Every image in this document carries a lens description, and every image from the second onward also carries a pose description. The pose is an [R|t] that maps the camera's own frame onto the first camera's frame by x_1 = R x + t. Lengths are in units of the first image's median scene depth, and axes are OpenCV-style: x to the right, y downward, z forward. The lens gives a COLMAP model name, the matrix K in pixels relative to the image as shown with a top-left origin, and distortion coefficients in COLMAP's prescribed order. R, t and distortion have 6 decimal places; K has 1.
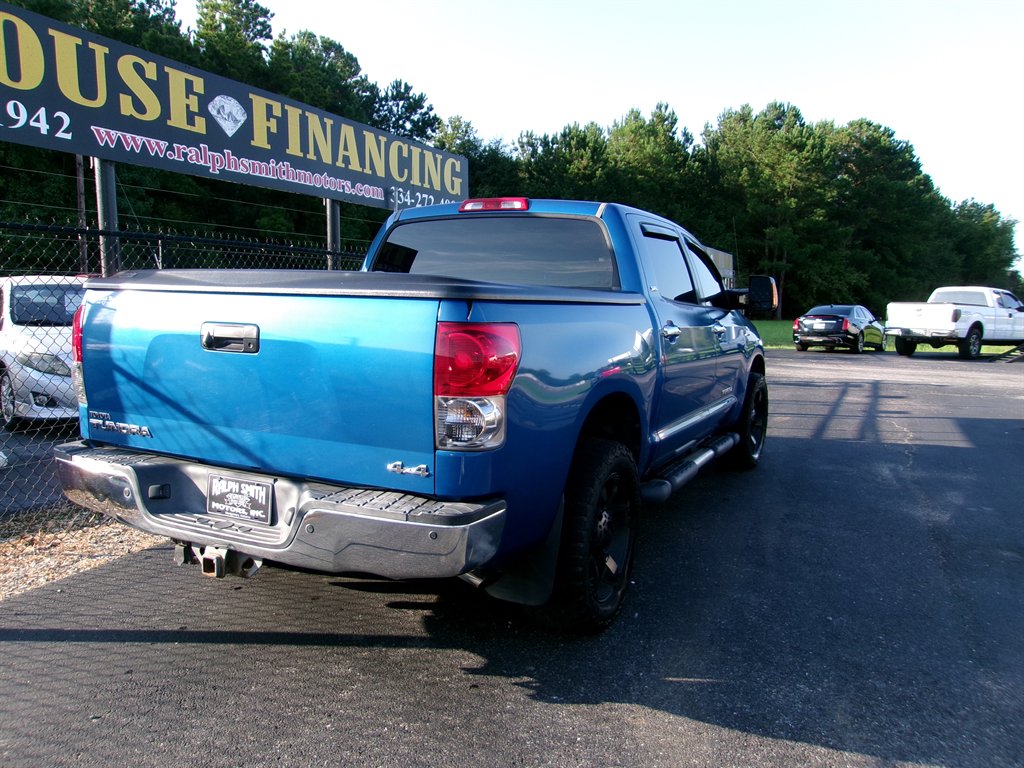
lens RADIAL K [[800.6, 0, 500.2], [0, 800.6, 381.8], [0, 0, 1]] dist [-0.035918, 0.073977]
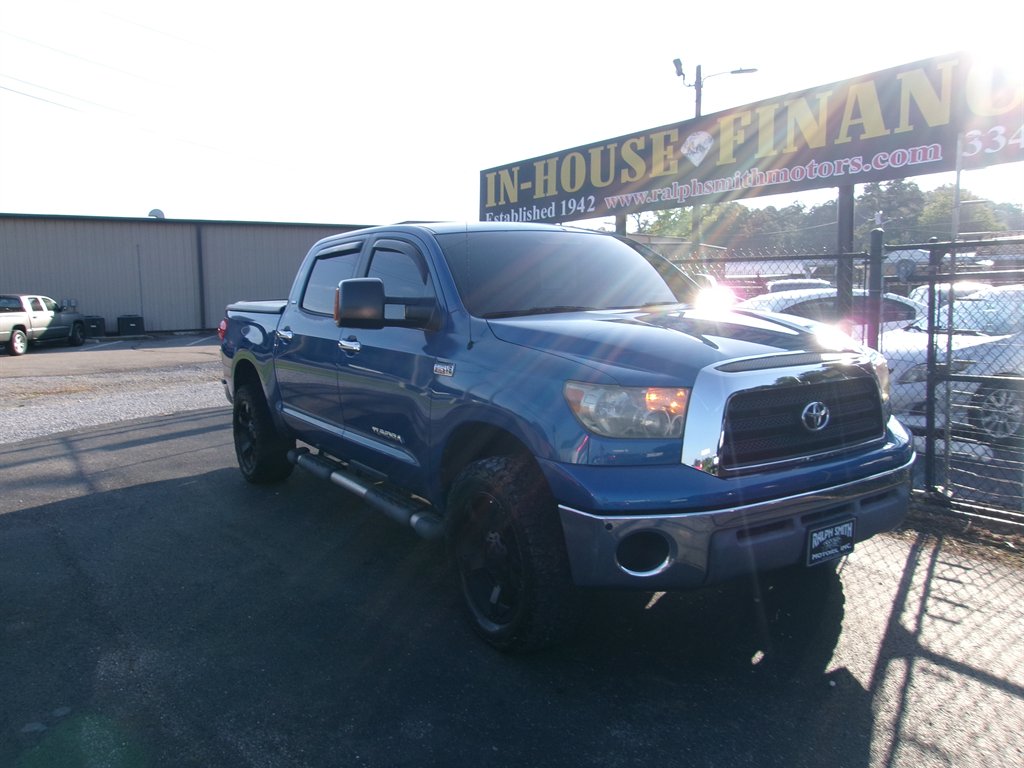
lens RADIAL K [[802.6, 0, 502.1], [0, 802.6, 383.6], [0, 0, 1]] dist [-0.052041, 0.102873]
pose [[-0.501591, 0.089470, -0.860466, 0.671654], [-0.086993, 0.984380, 0.153066, -0.124019], [0.860720, 0.151631, -0.485972, 1.119260]]
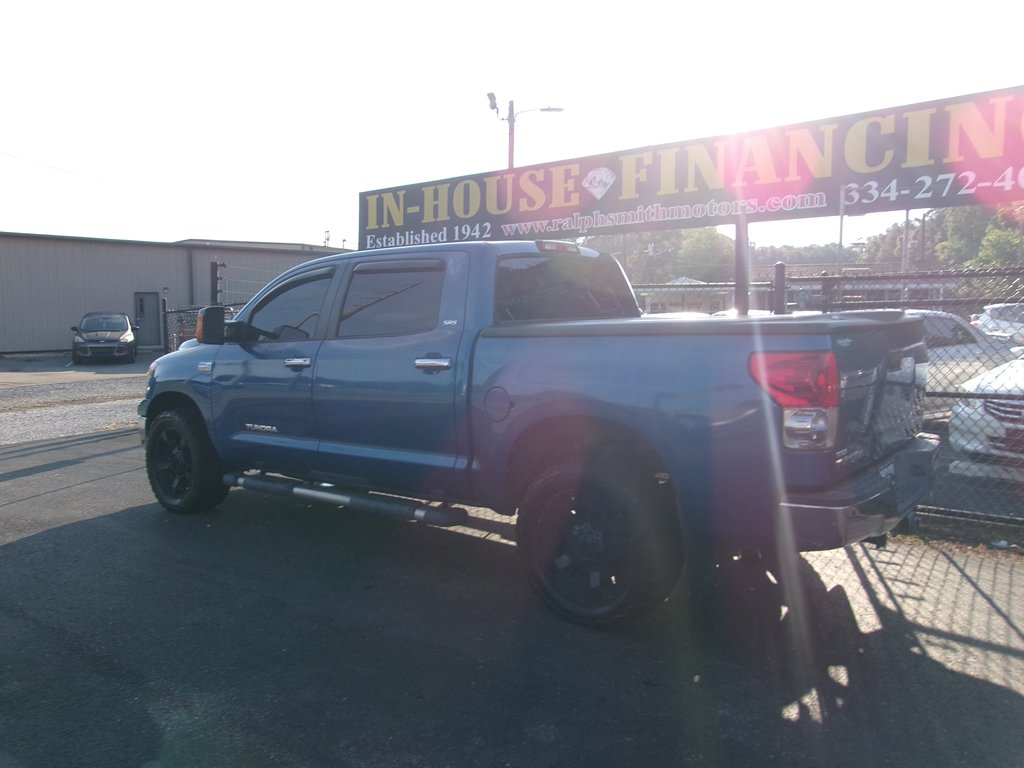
lens RADIAL K [[802.6, 0, 502.1], [0, 802.6, 383.6], [0, 0, 1]] dist [-0.052041, 0.102873]
pose [[-0.254608, 0.069542, -0.964541, 0.752742], [-0.104435, 0.989600, 0.098916, -0.108251], [0.961389, 0.125917, -0.244698, 0.980570]]
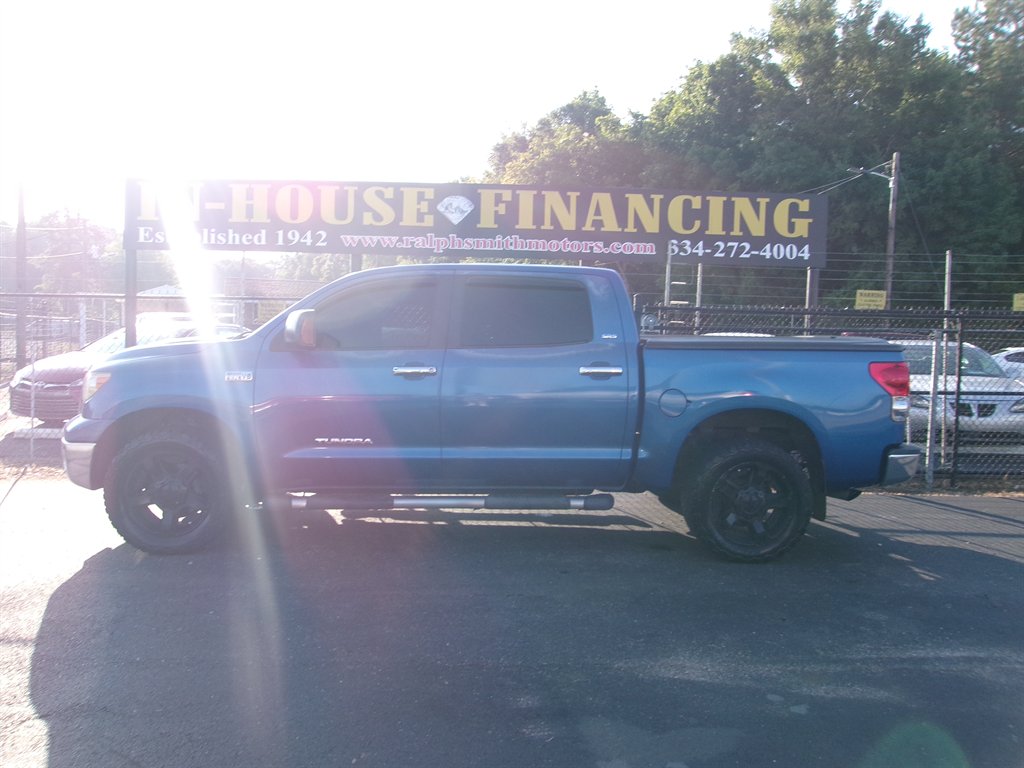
lens RADIAL K [[802.6, 0, 502.1], [0, 802.6, 383.6], [0, 0, 1]] dist [-0.052041, 0.102873]
pose [[0.442065, 0.054534, -0.895324, 0.775575], [-0.119589, 0.992822, 0.001426, -0.038476], [0.888975, 0.106440, 0.445413, 0.398761]]
